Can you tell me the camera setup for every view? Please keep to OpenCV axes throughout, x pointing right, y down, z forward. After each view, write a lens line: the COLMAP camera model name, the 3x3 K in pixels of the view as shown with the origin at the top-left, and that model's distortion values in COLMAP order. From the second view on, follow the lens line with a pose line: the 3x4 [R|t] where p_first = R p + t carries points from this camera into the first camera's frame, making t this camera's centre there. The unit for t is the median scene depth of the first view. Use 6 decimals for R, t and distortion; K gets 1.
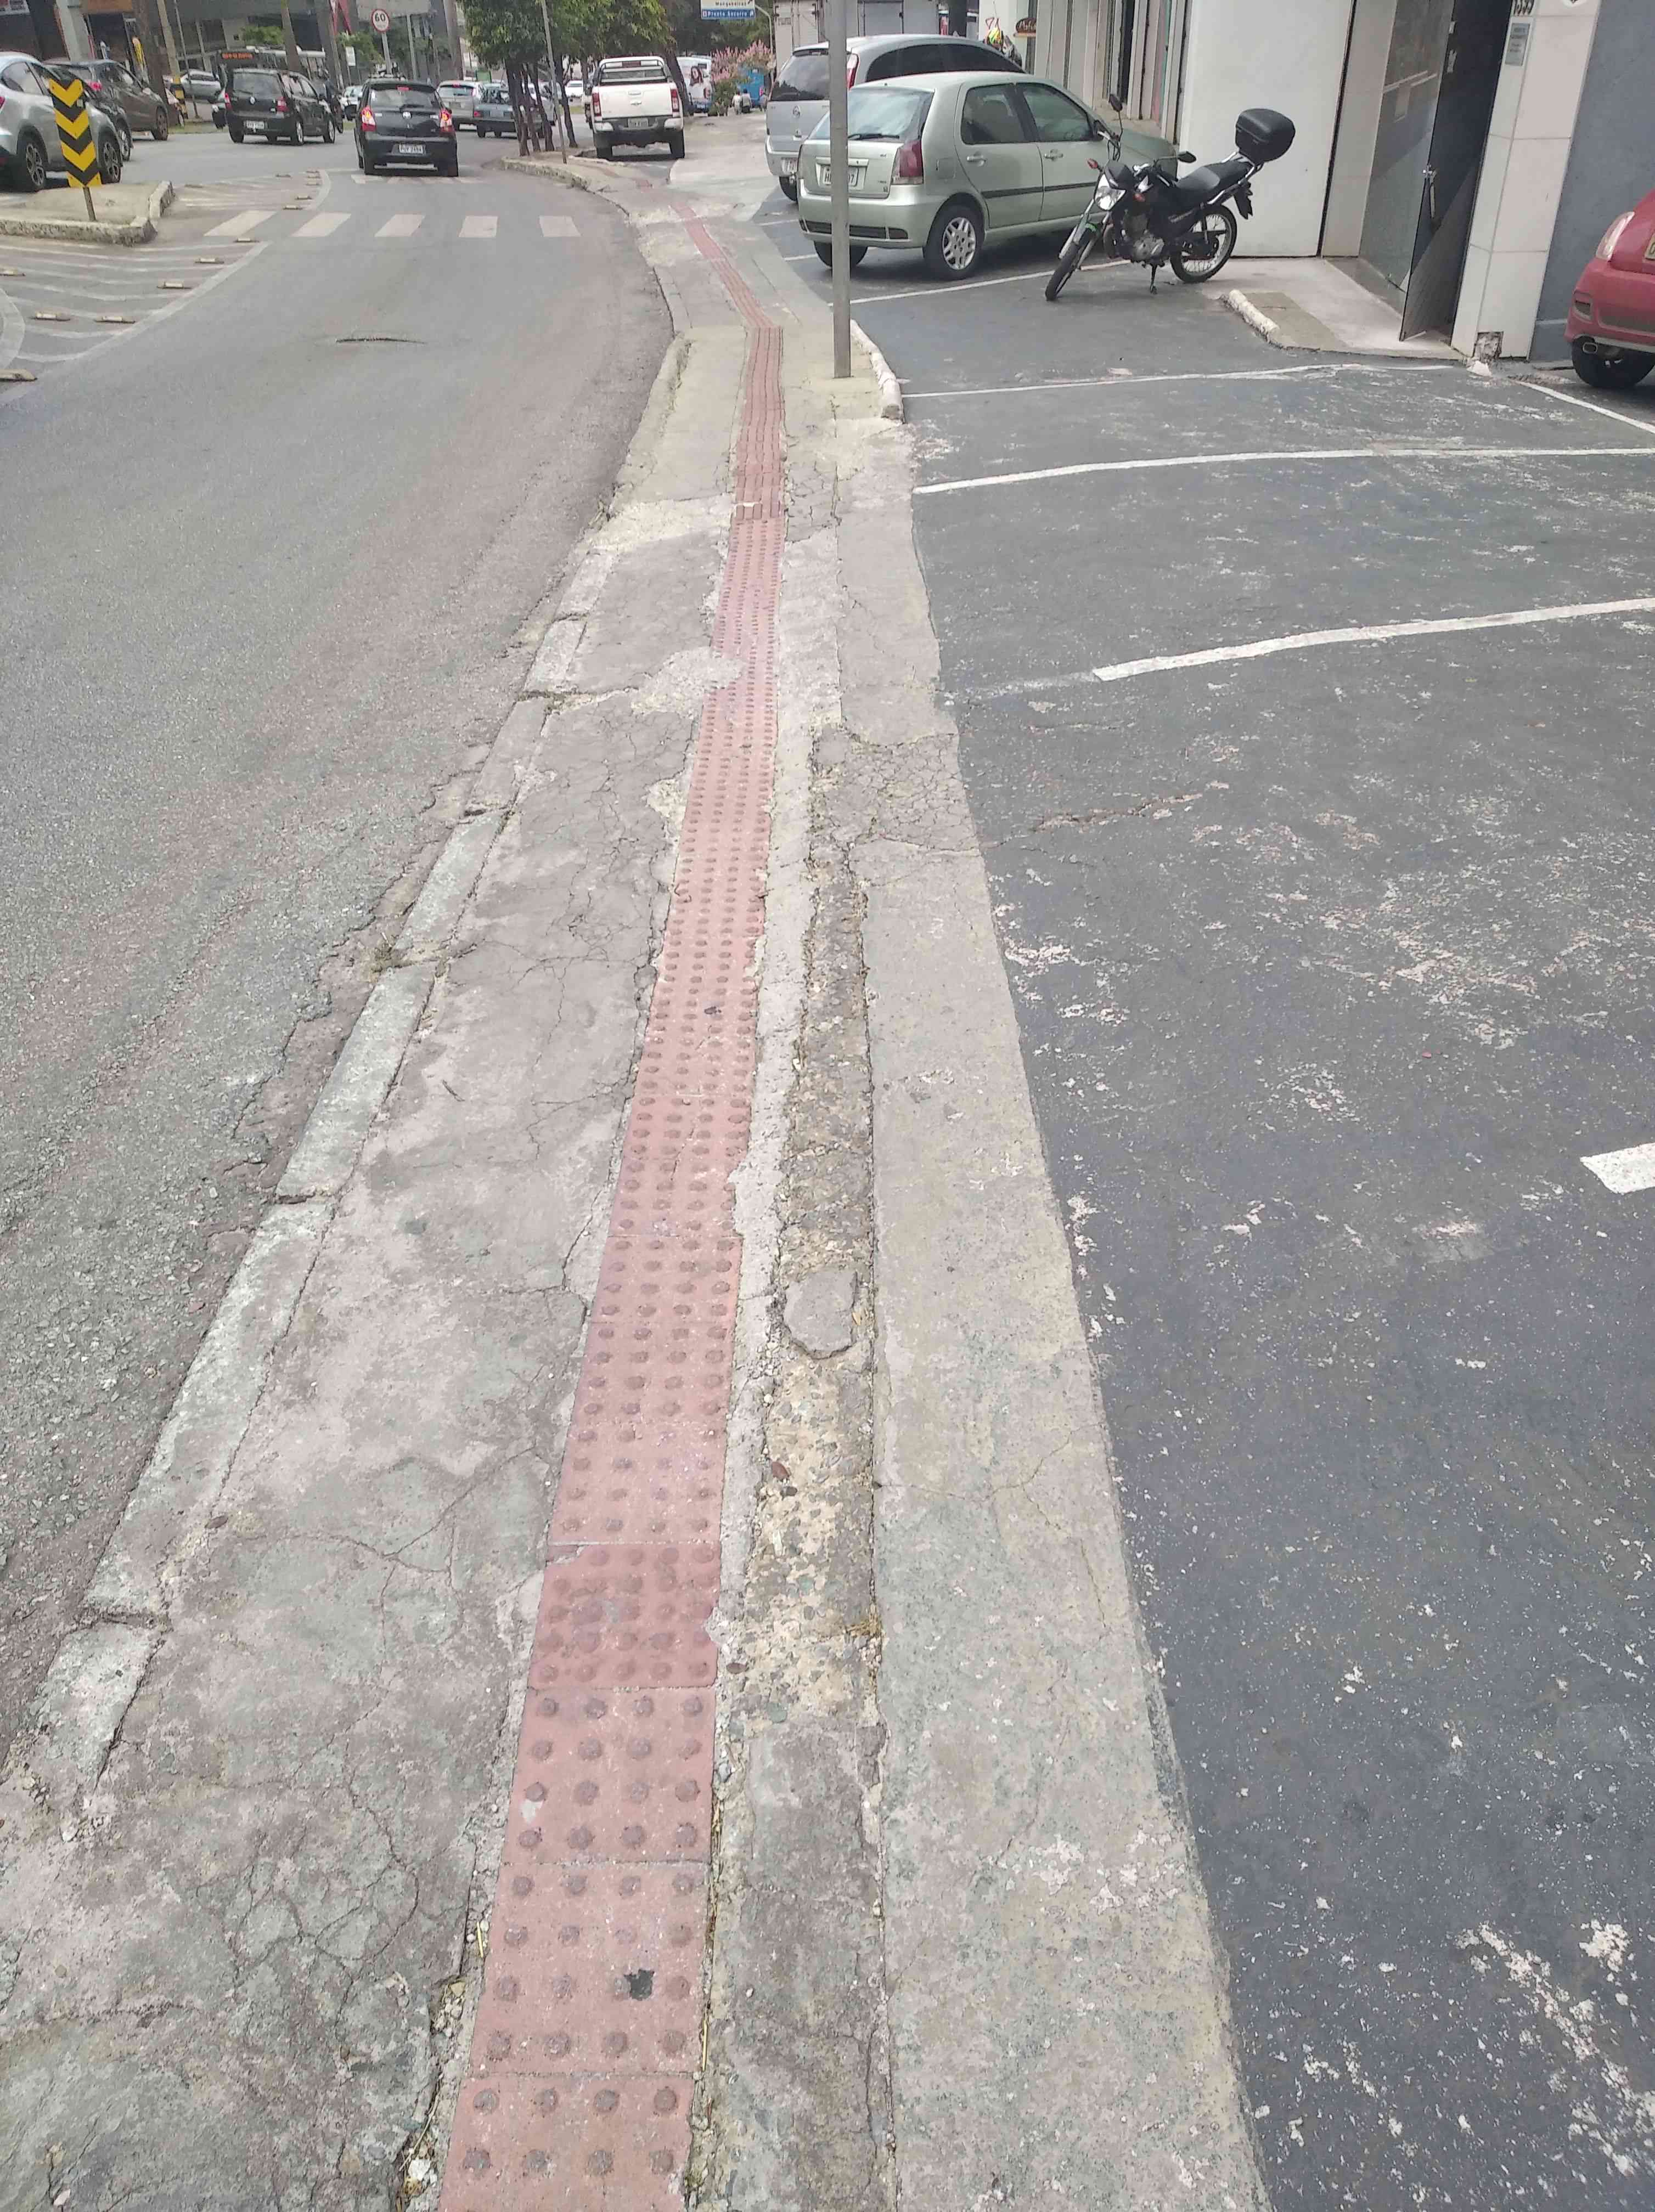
lens RADIAL K [[1727.0, 0, 827.5], [0, 1727.0, 1106.0], [0, 0, 1]] dist [0.059370, -0.114959]
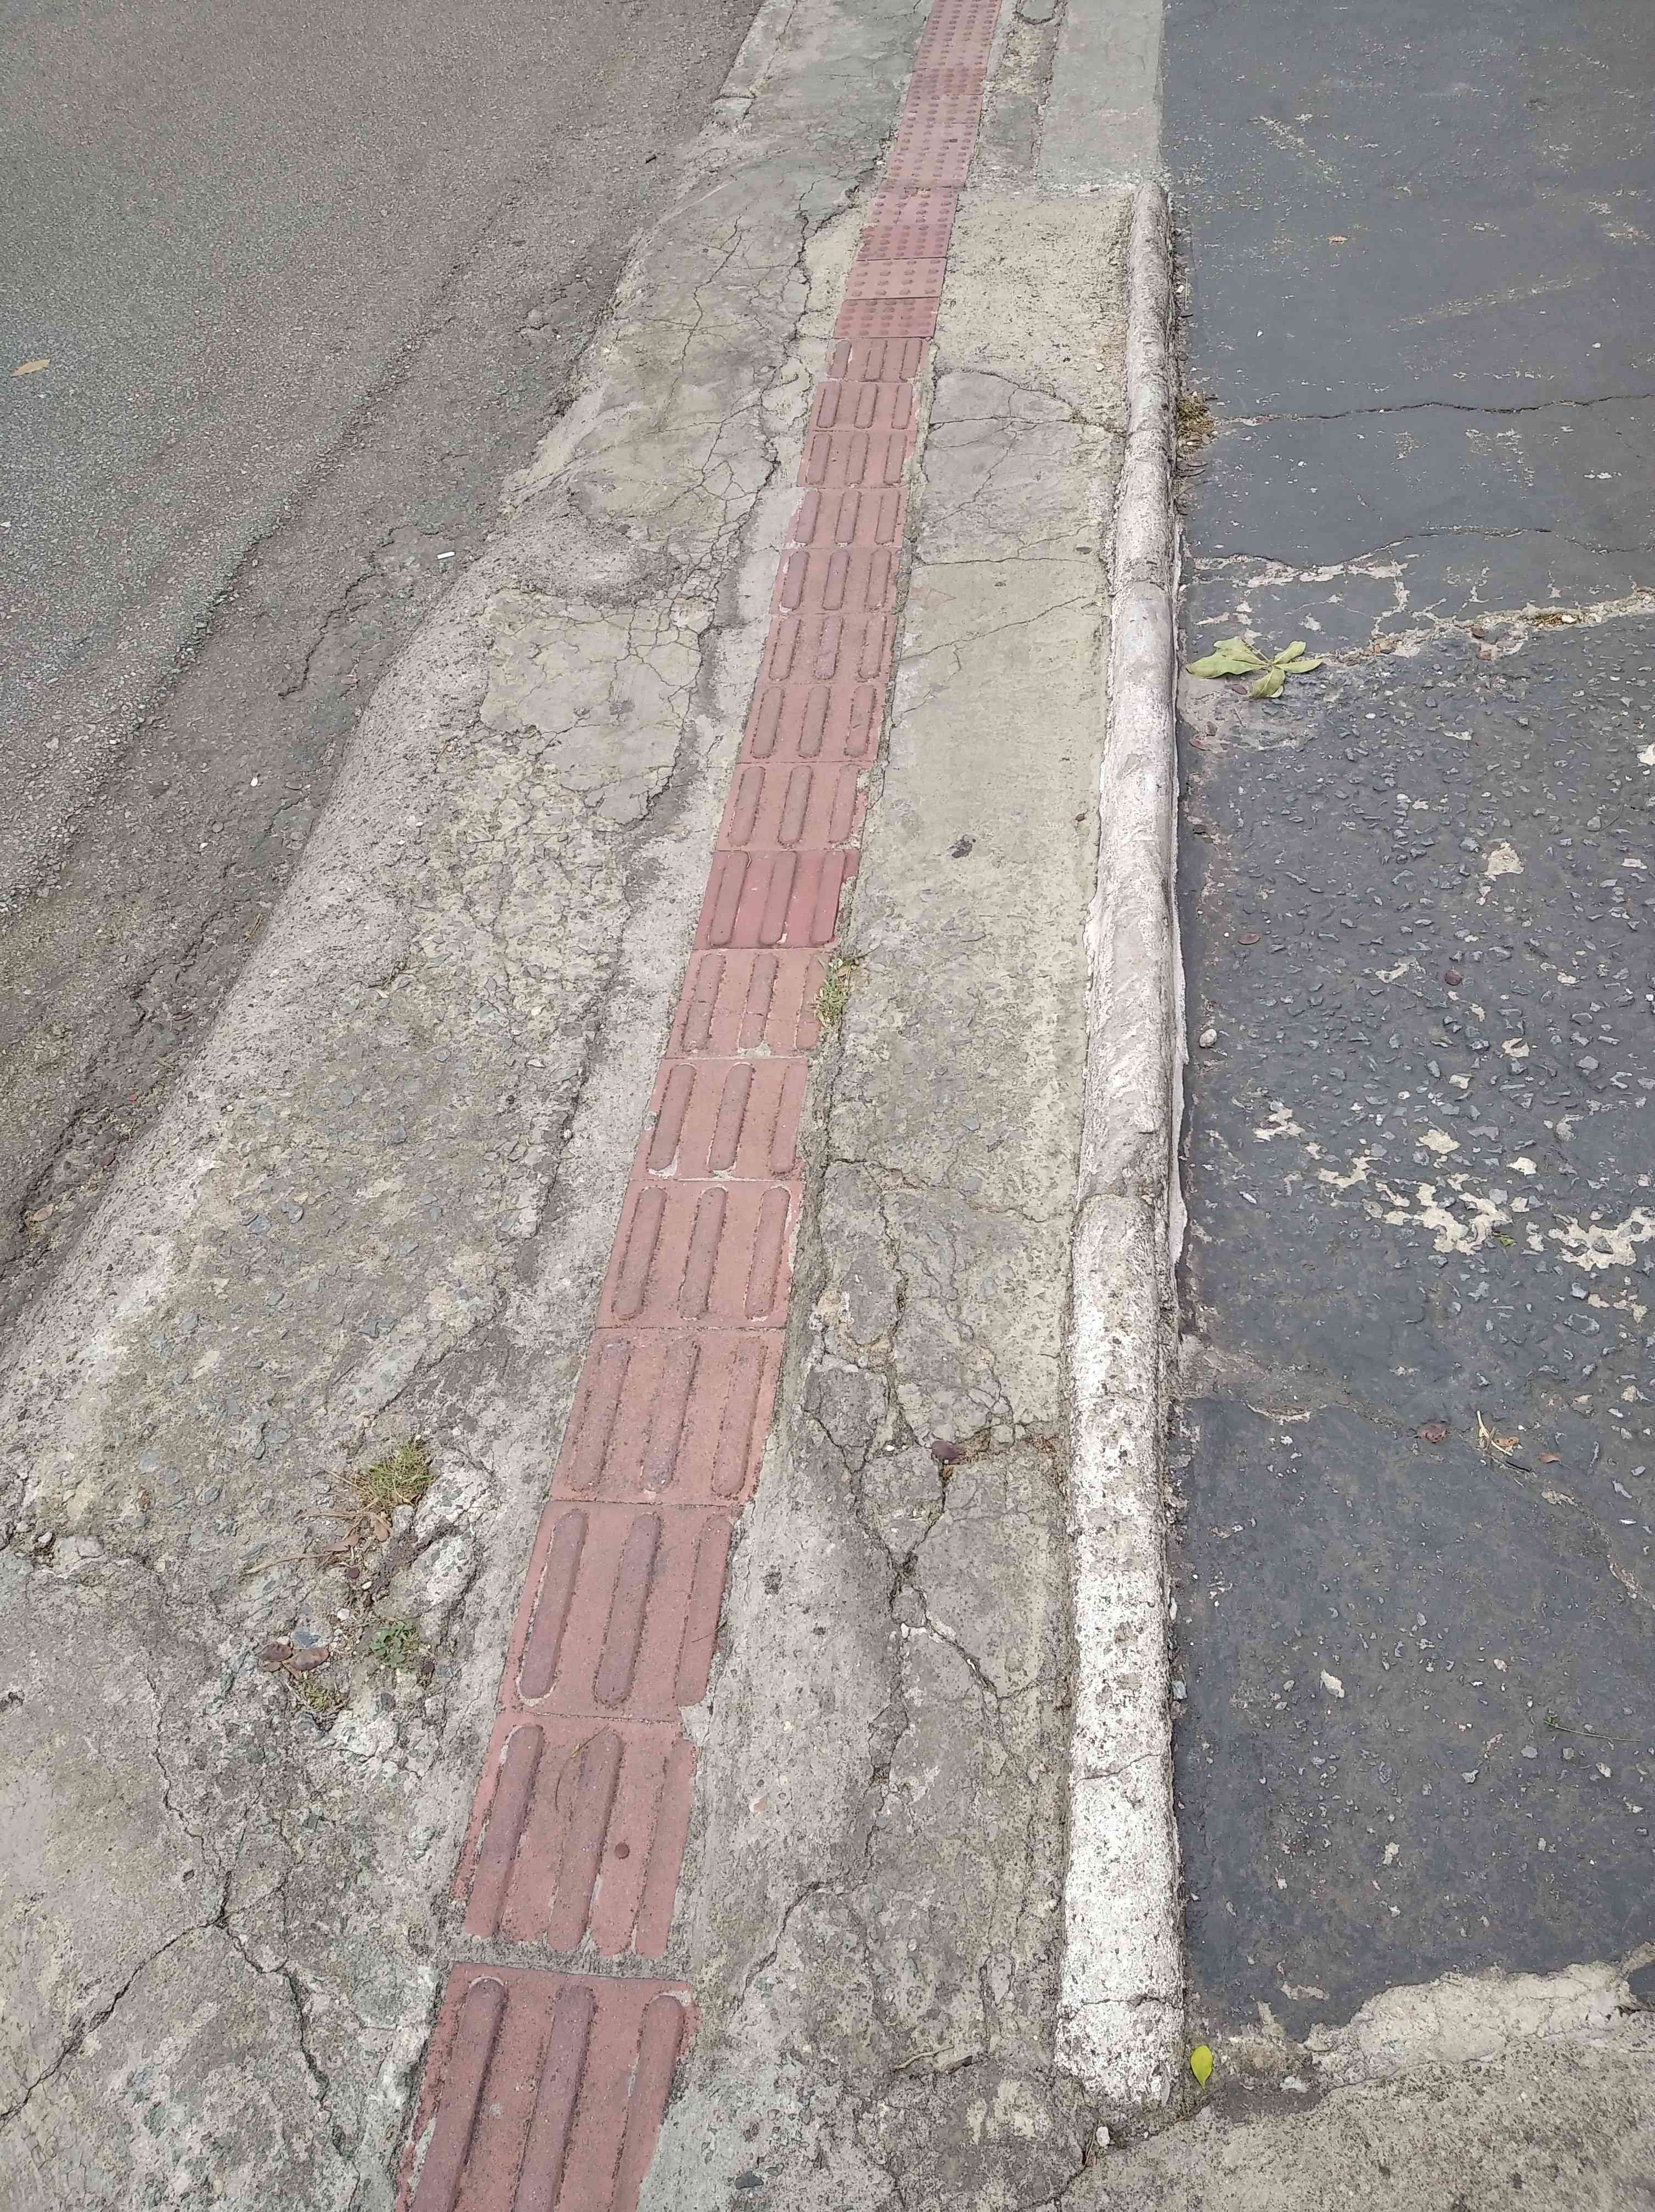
lens RADIAL K [[1727.0, 0, 827.5], [0, 1727.0, 1106.0], [0, 0, 1]] dist [0.059370, -0.114959]
pose [[0.989731, 0.072640, -0.123111, 0.016820], [-0.034235, 0.956646, 0.289234, 0.134153], [0.138784, -0.282049, 0.949309, -0.239404]]
